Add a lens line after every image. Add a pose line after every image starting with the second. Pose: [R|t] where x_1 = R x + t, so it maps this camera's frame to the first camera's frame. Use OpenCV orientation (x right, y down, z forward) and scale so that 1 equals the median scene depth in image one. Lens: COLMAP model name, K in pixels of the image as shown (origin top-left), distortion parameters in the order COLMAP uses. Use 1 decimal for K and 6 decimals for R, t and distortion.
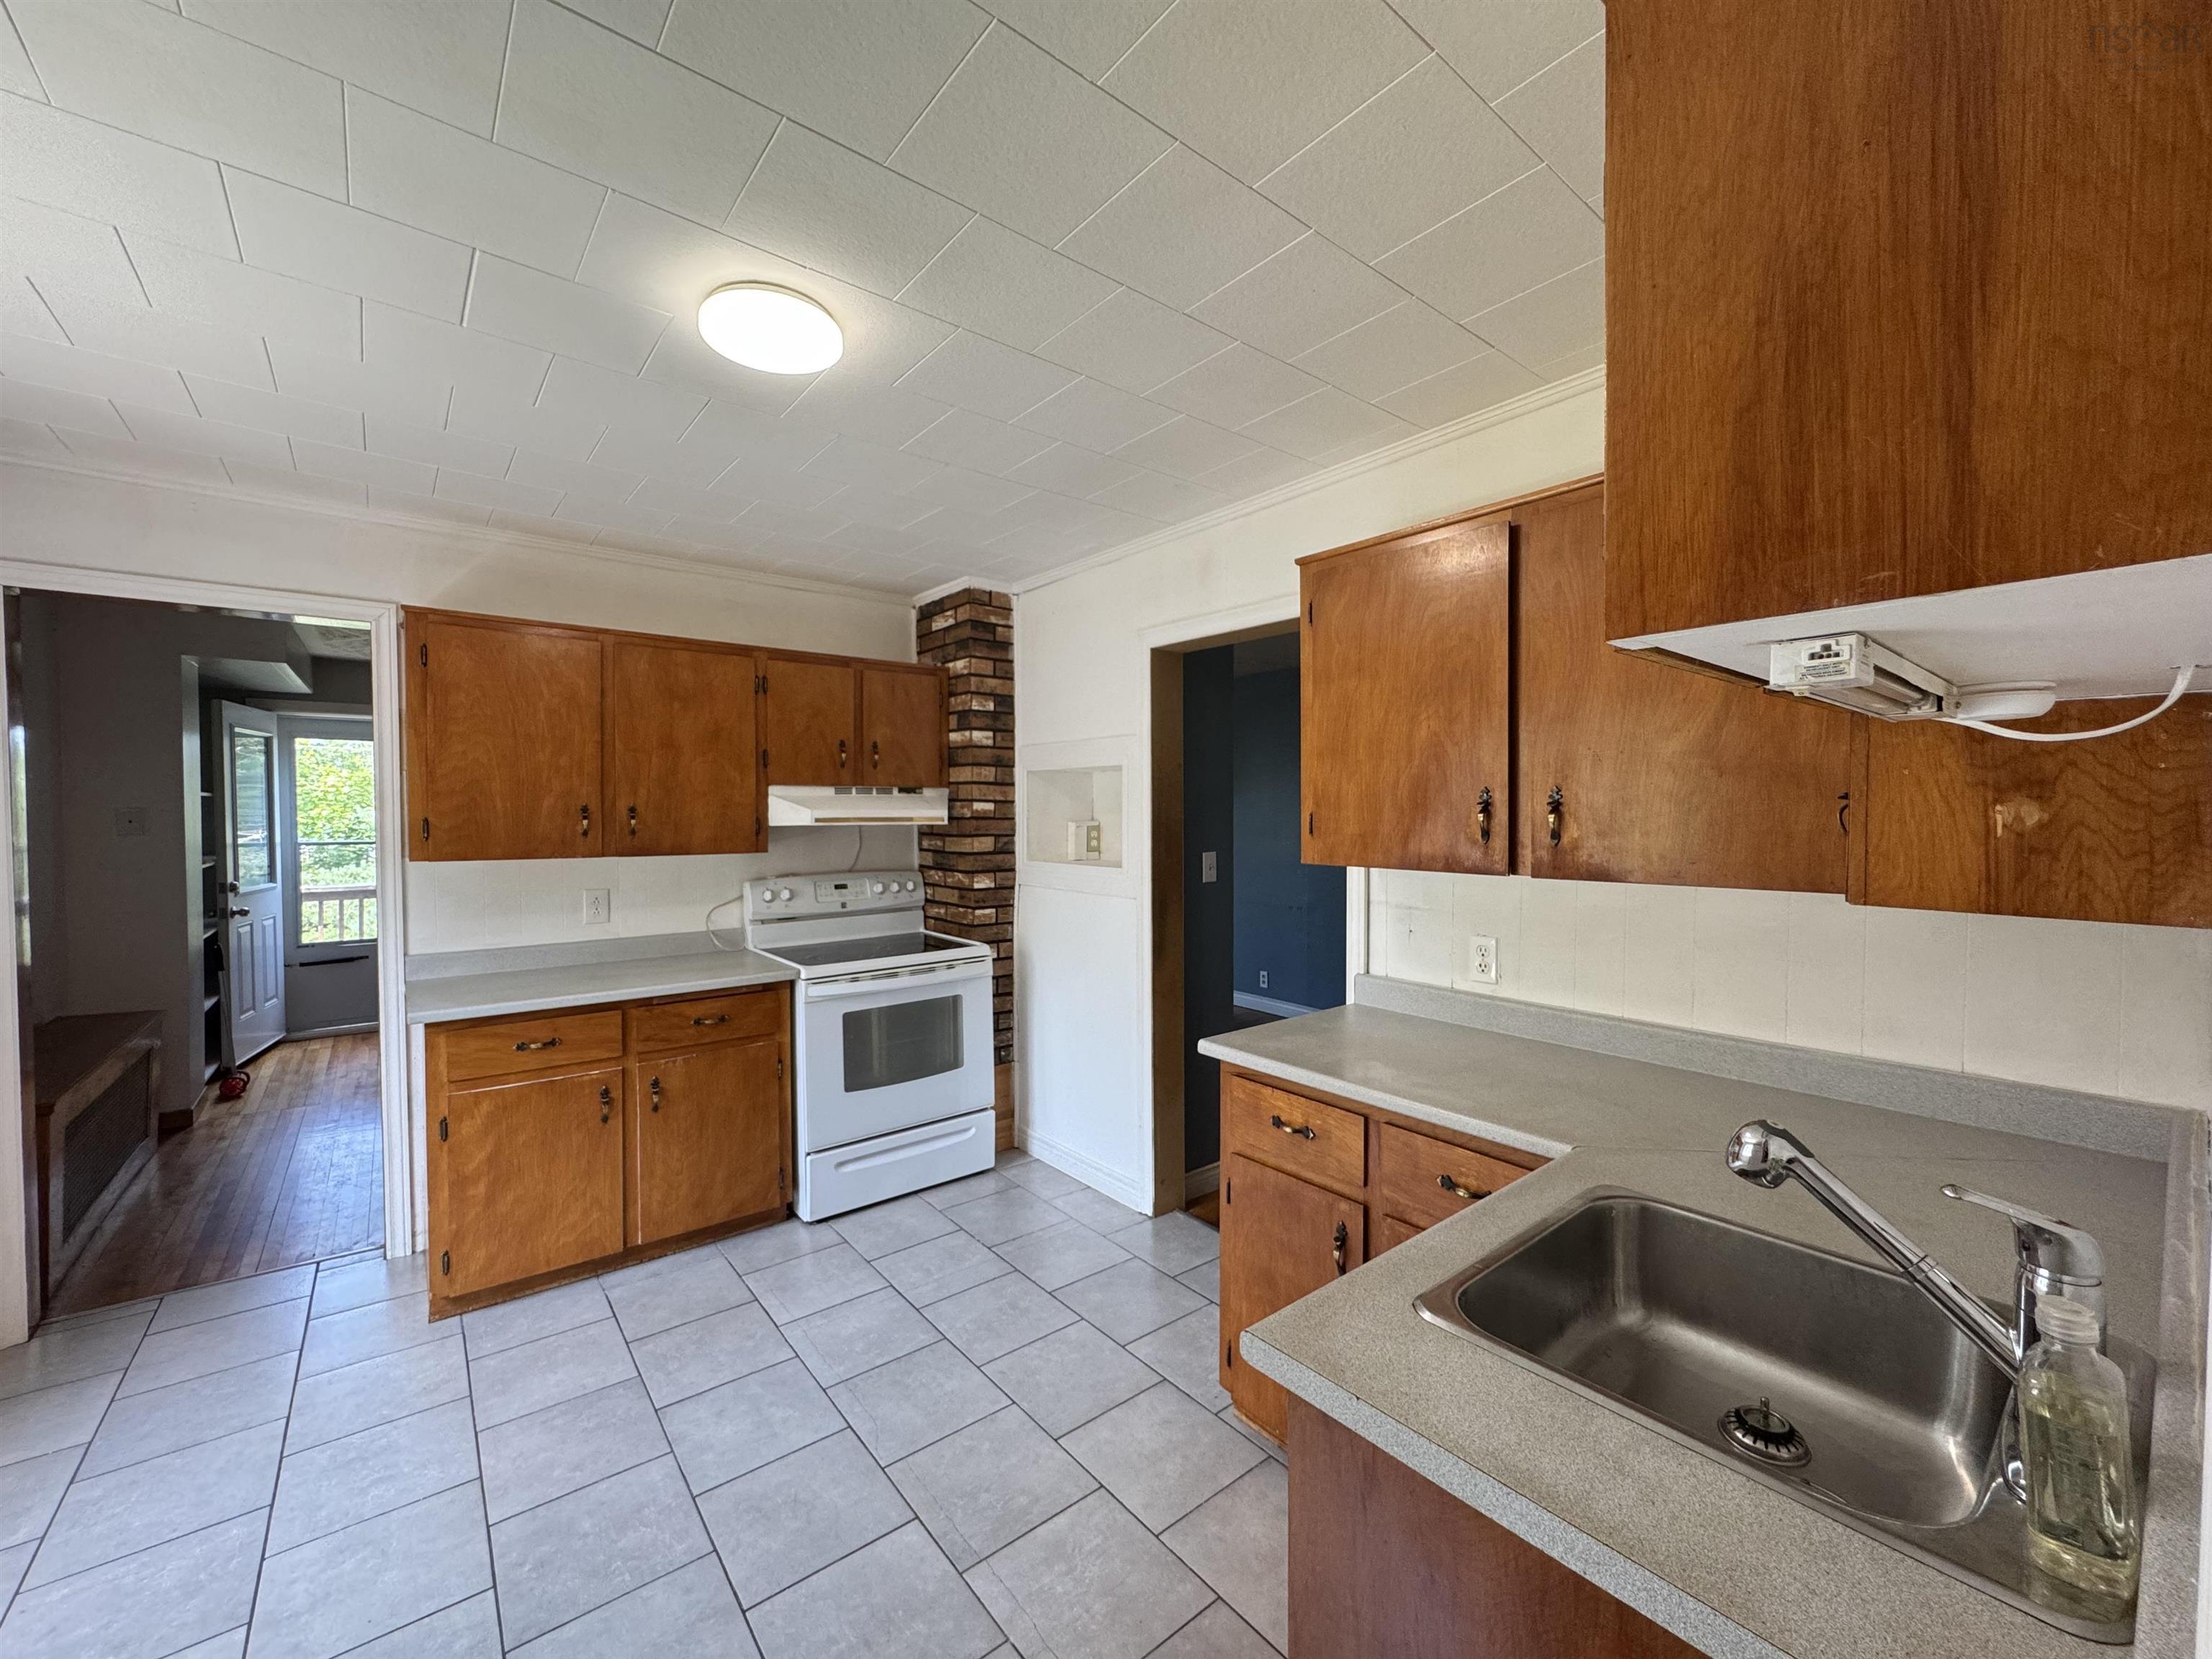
lens RADIAL K [[885.9, 0, 1104.4], [0, 885.9, 828.0], [0, 0, 1]] dist [-0.002870, 0.000537]
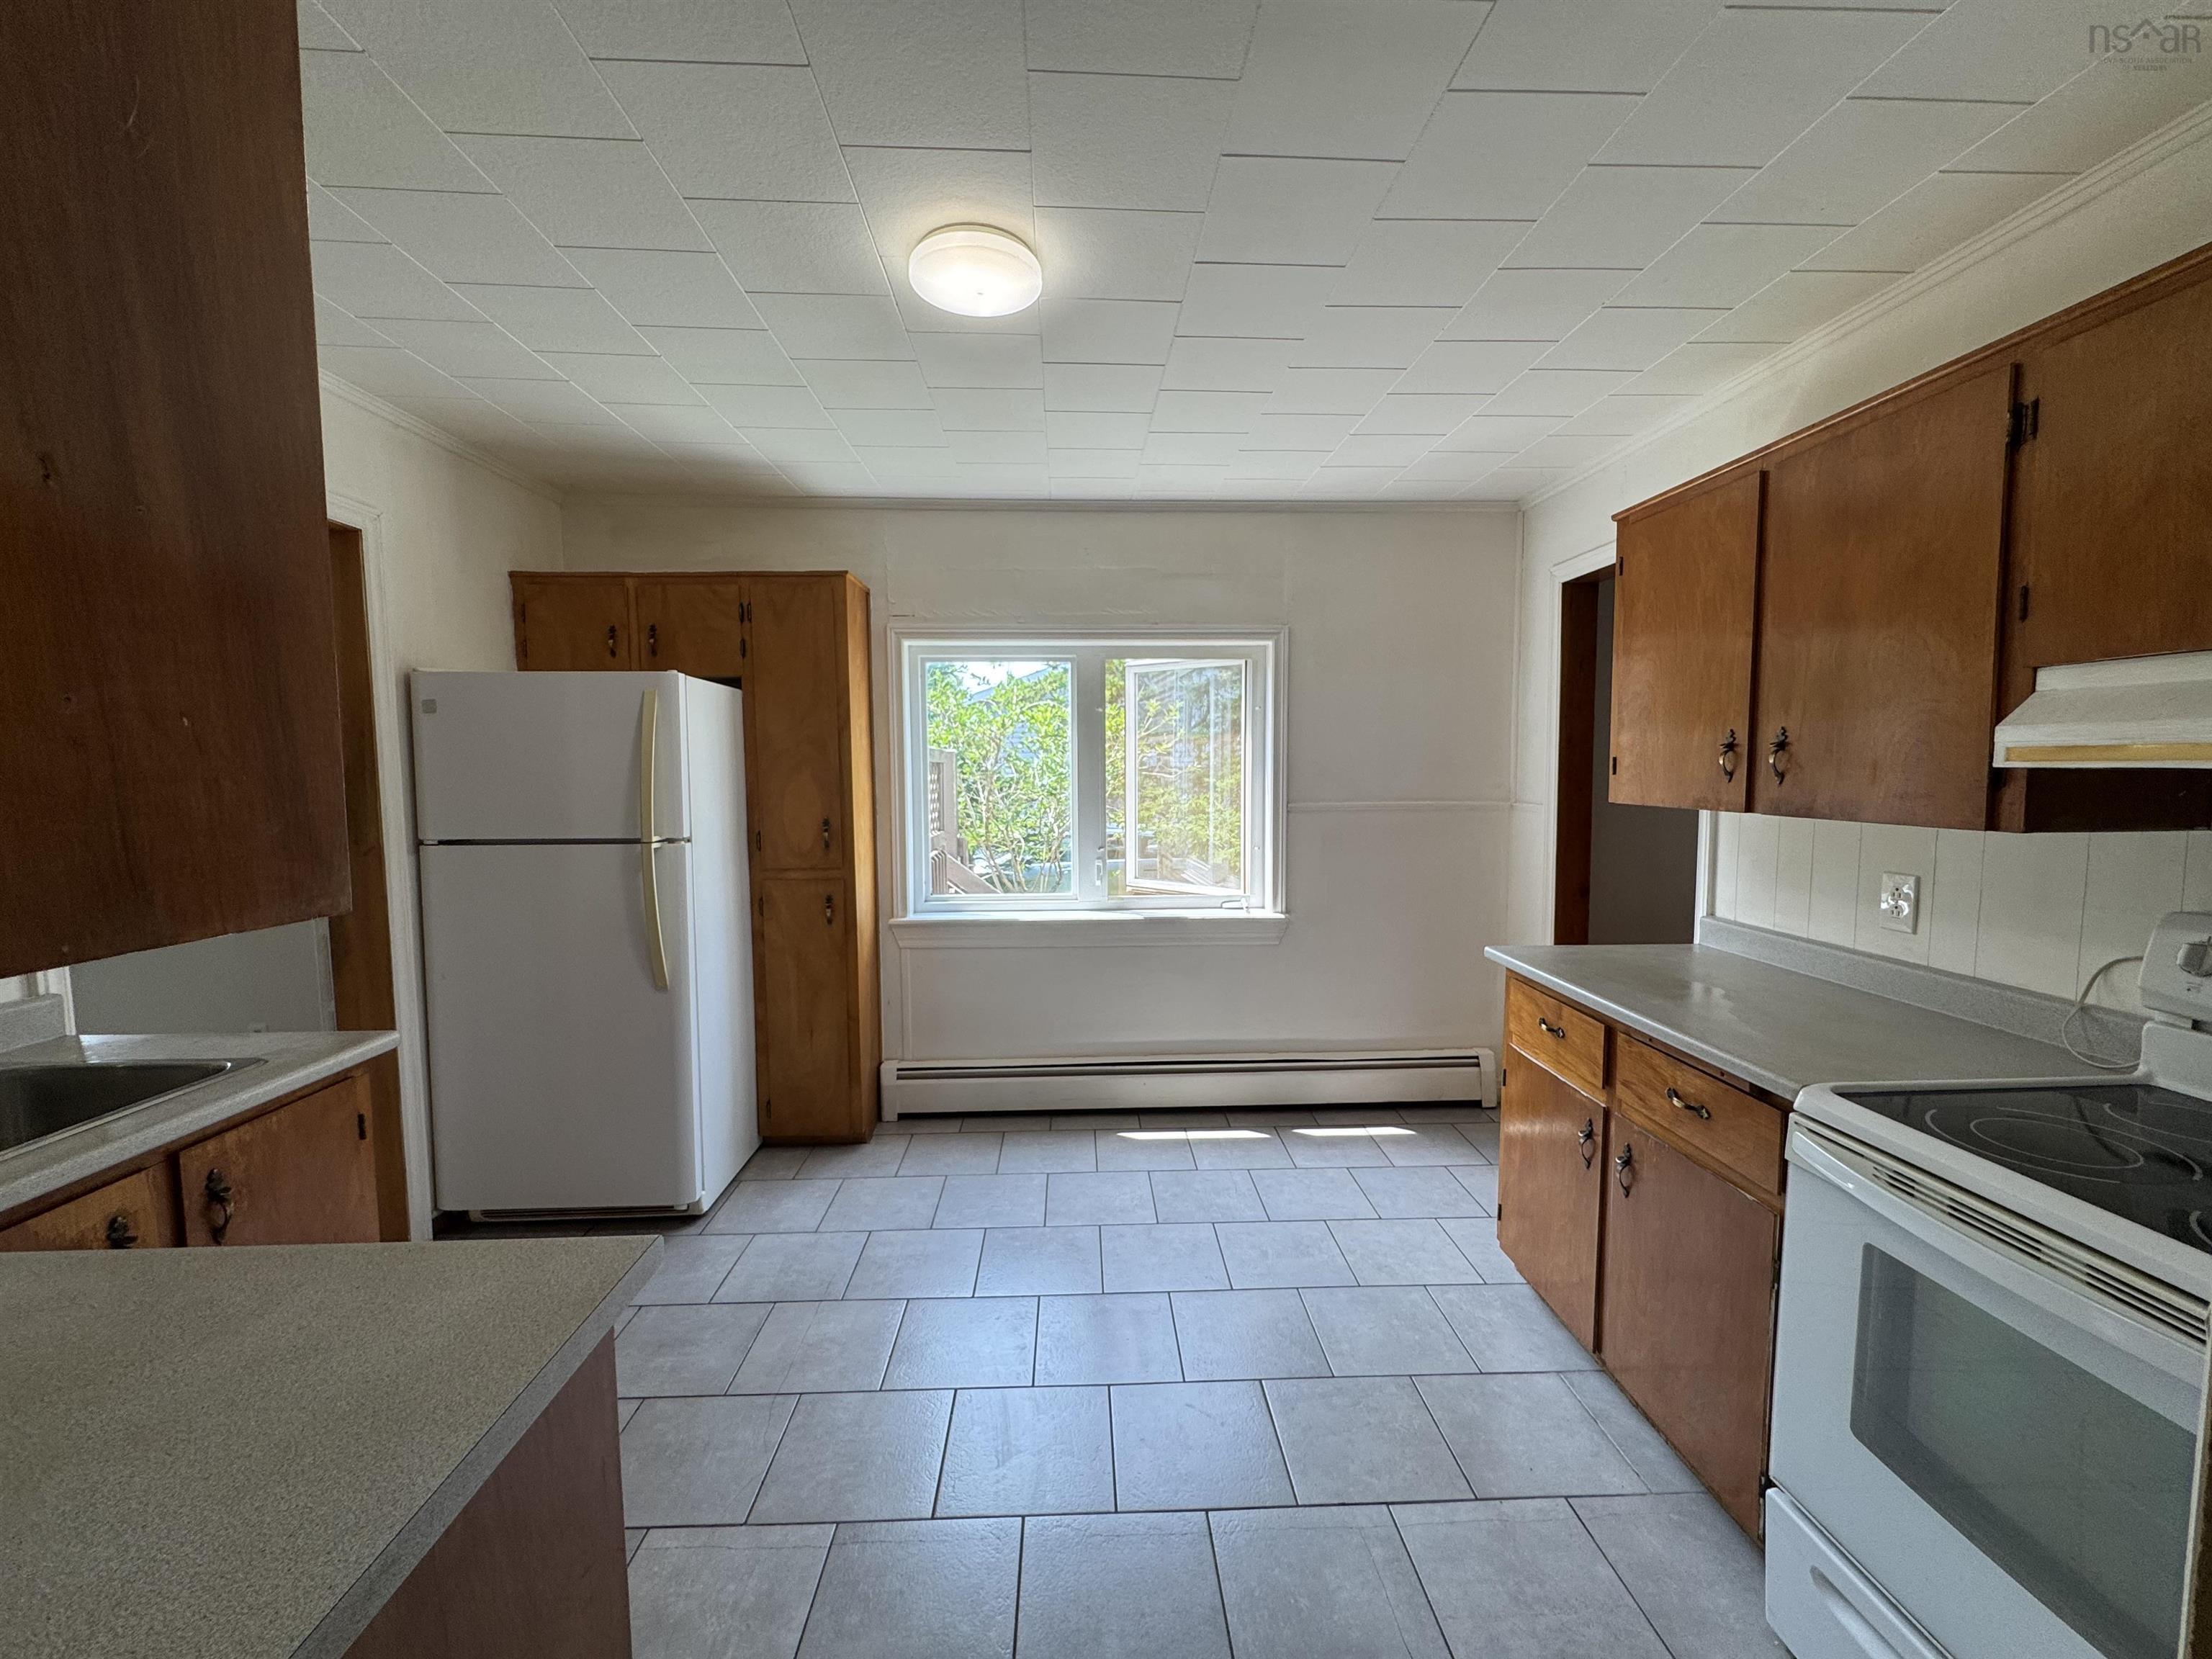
lens RADIAL K [[885.9, 0, 1104.4], [0, 885.9, 828.0], [0, 0, 1]] dist [-0.002870, 0.000537]
pose [[-0.590918, 0.065053, -0.804104, 0.230332], [-0.006679, 0.996315, 0.085511, -0.007511], [0.806704, 0.055901, -0.588306, 1.016452]]
